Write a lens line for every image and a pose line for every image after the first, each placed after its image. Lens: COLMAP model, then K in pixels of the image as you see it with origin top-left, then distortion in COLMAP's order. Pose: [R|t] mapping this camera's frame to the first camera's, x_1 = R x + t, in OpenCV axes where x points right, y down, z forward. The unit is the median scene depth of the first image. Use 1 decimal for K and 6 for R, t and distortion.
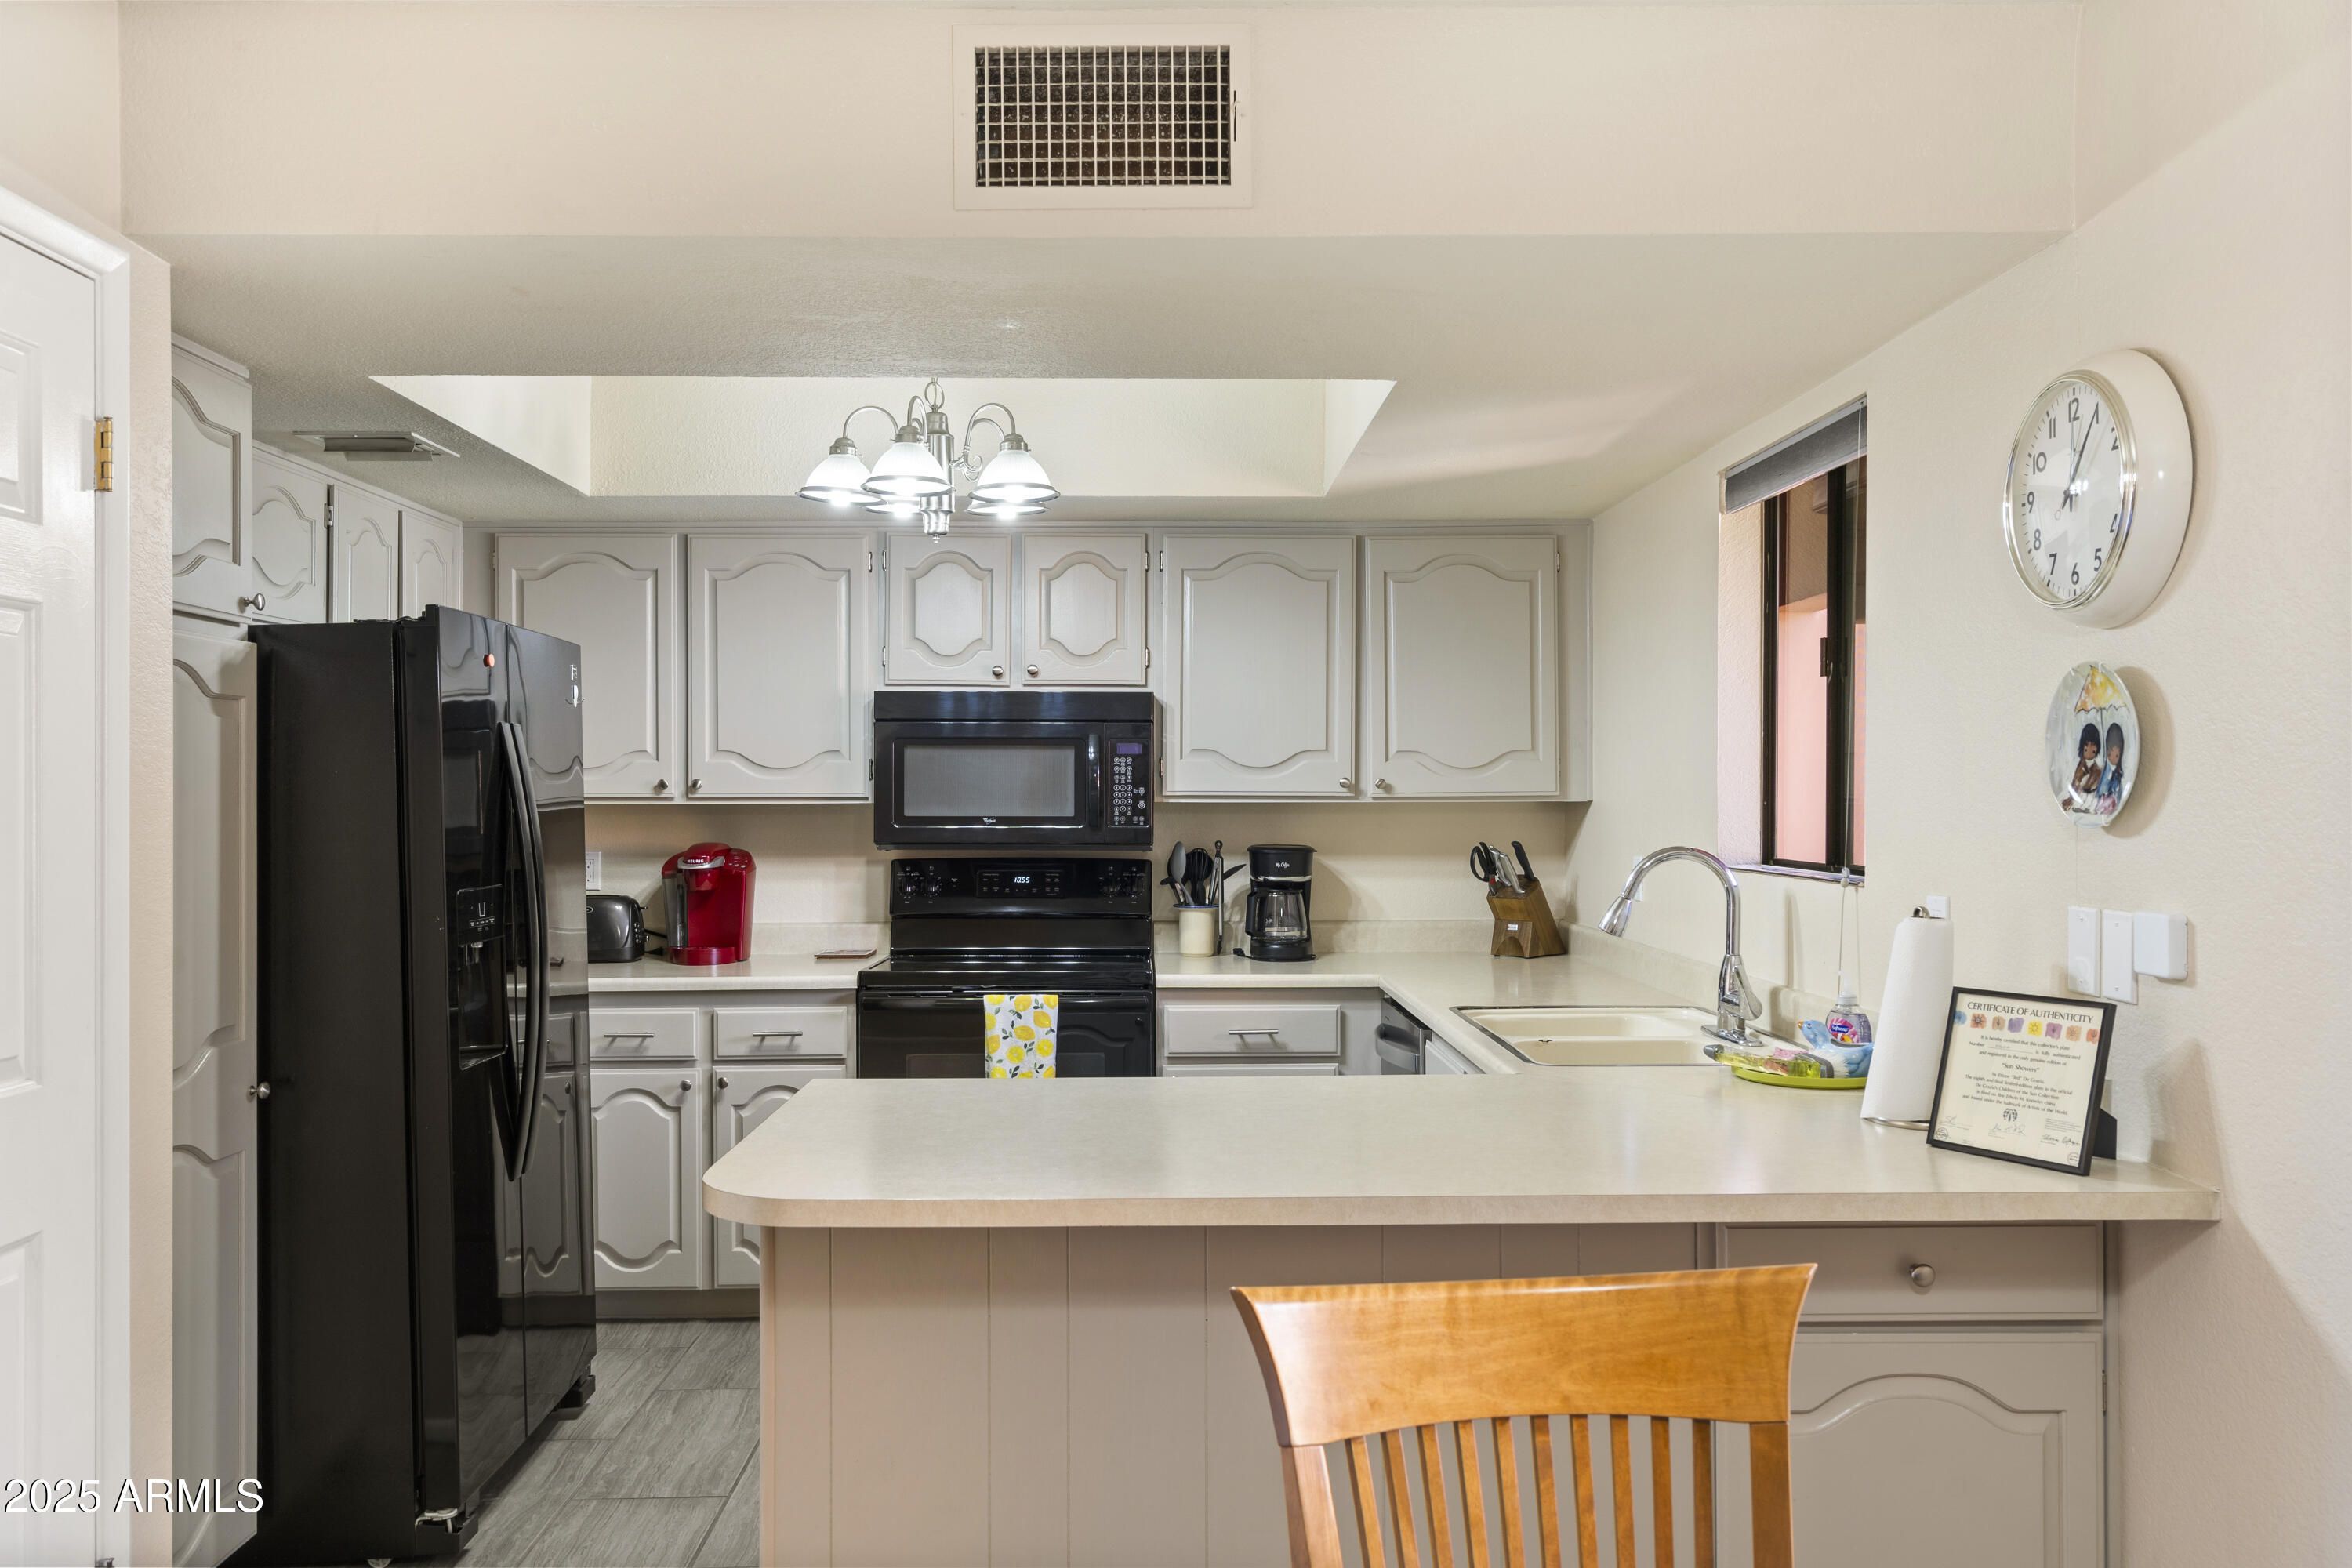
lens RADIAL K [[1712.3, 0, 1176.0], [0, 1712.3, 784.0], [0, 0, 1]] dist [0.001795, 0.001299]
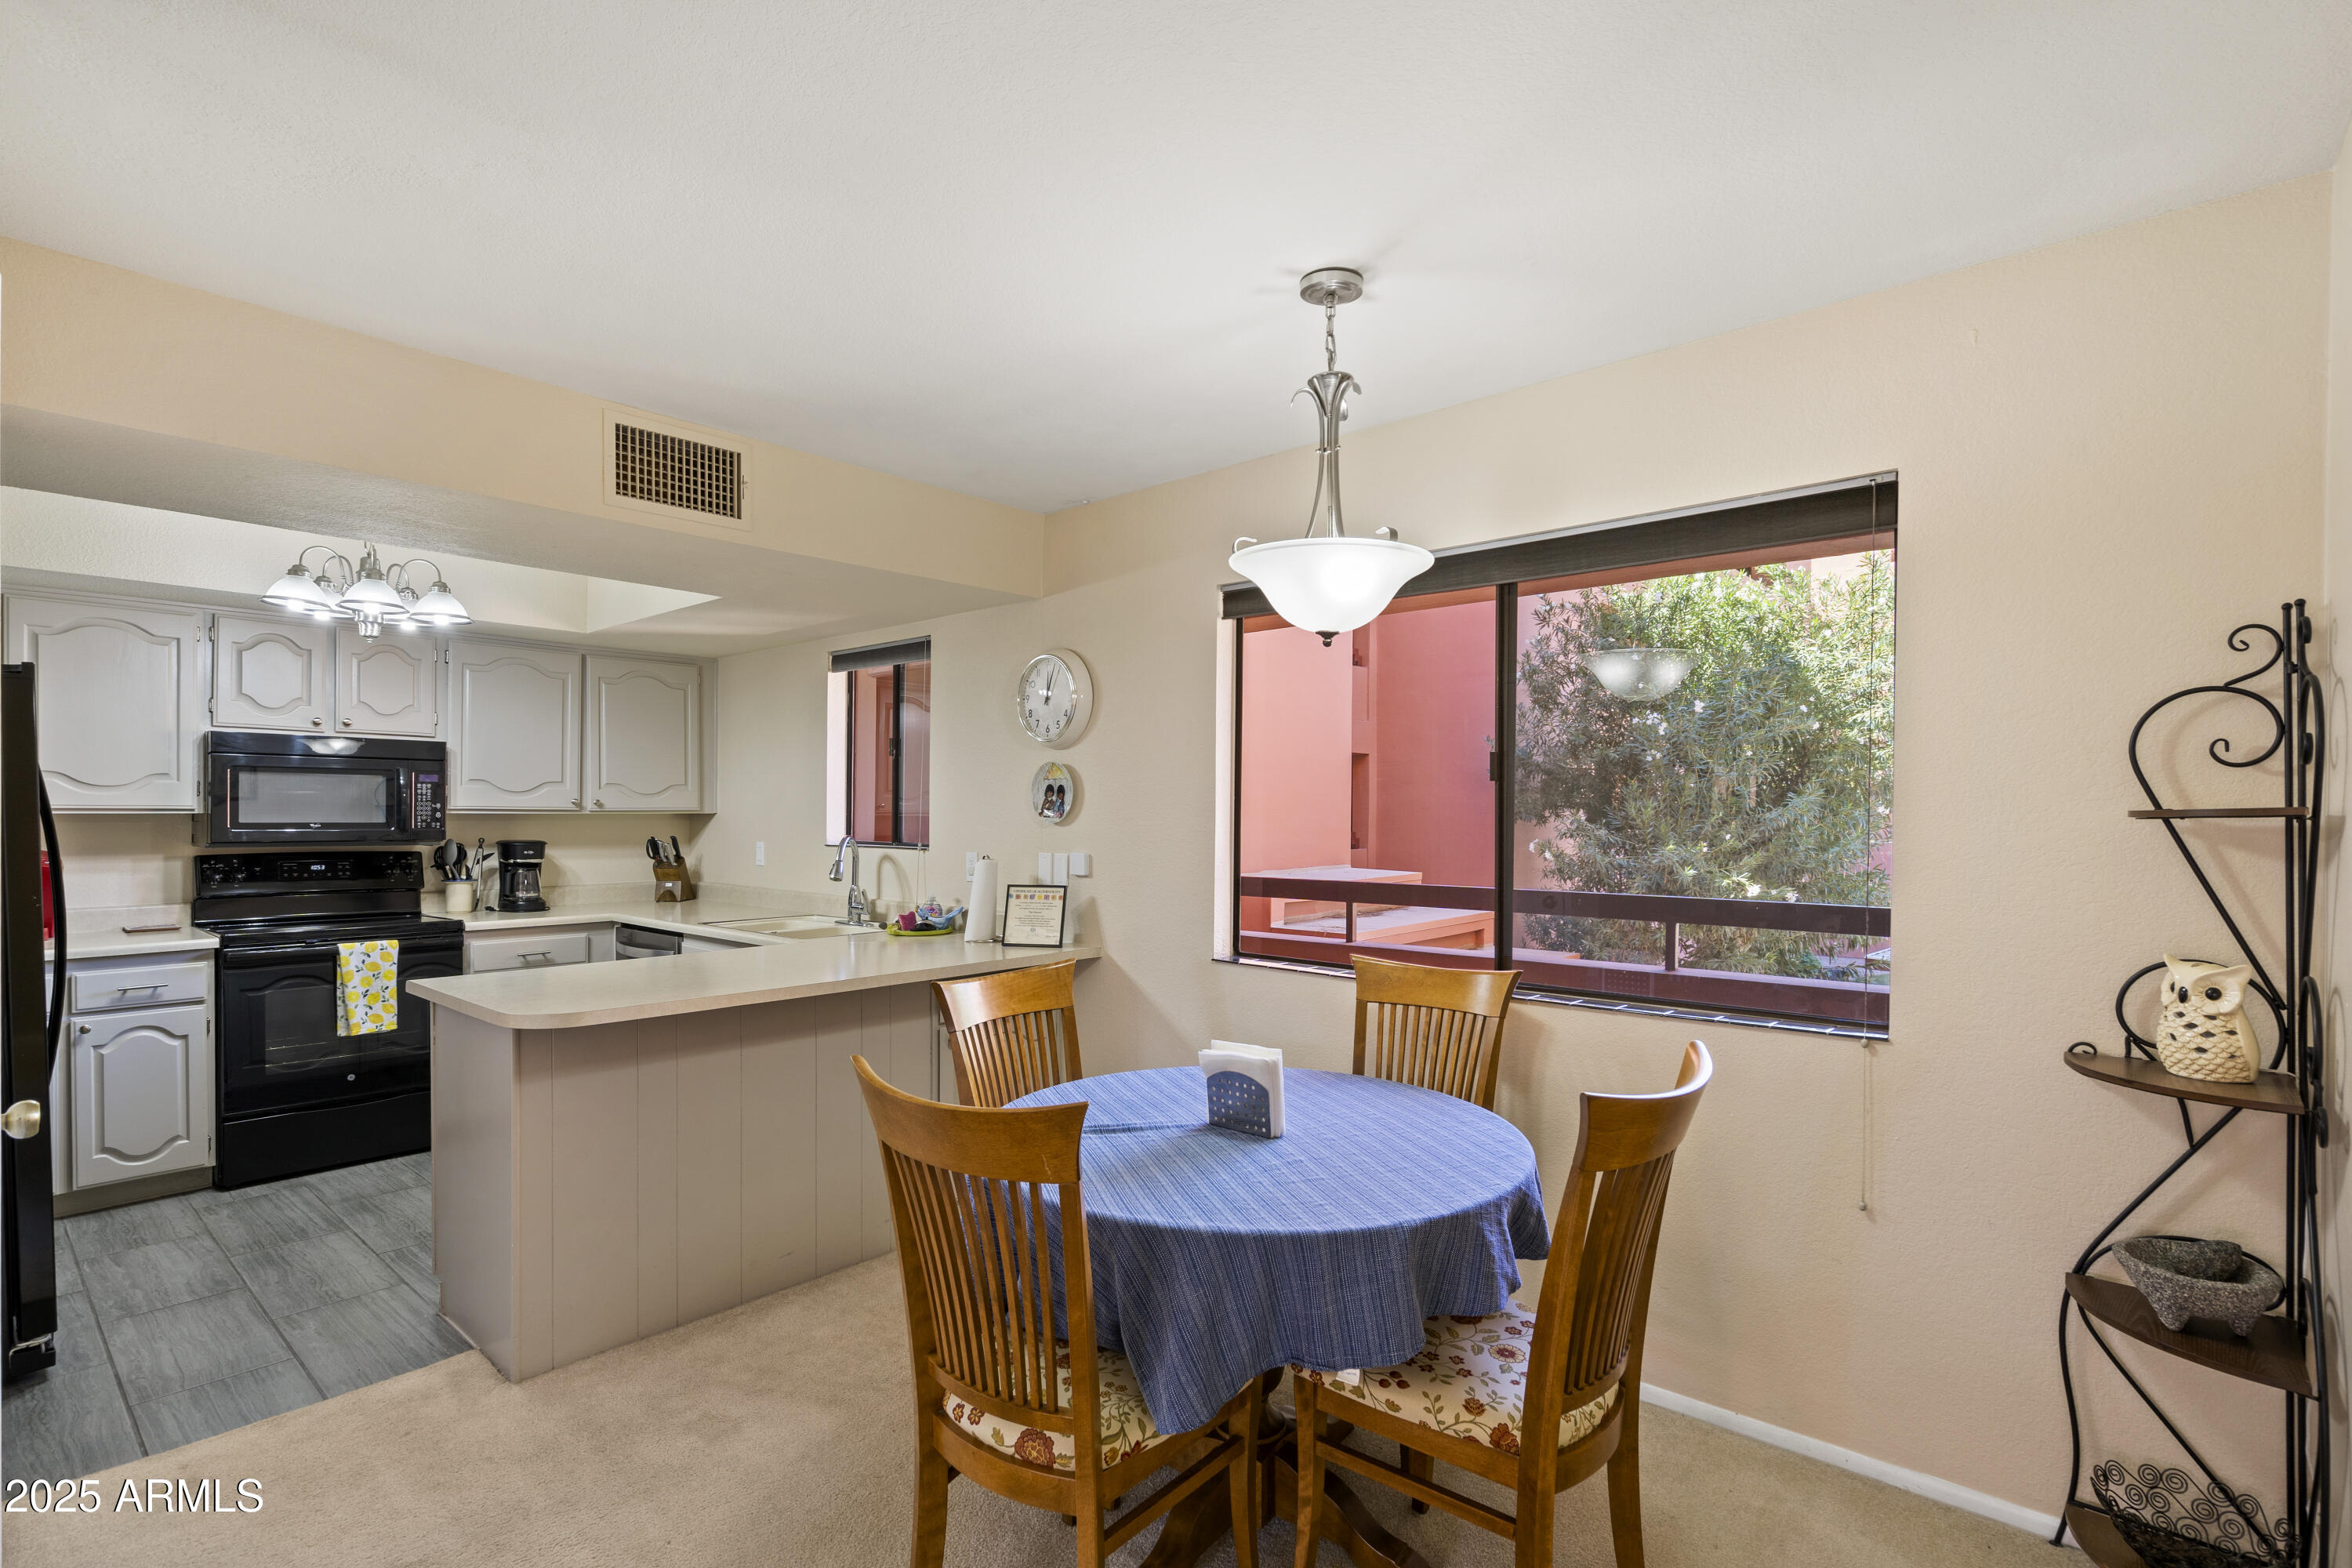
lens RADIAL K [[1094.9, 0, 1177.6], [0, 1094.9, 815.2], [0, 0, 1]] dist [-0.001372, -0.000273]
pose [[0.672058, 0.001487, 0.740497, -0.299115], [-0.008995, 0.999941, 0.006156, 0.000427], [-0.740444, -0.010798, 0.672031, -0.150939]]
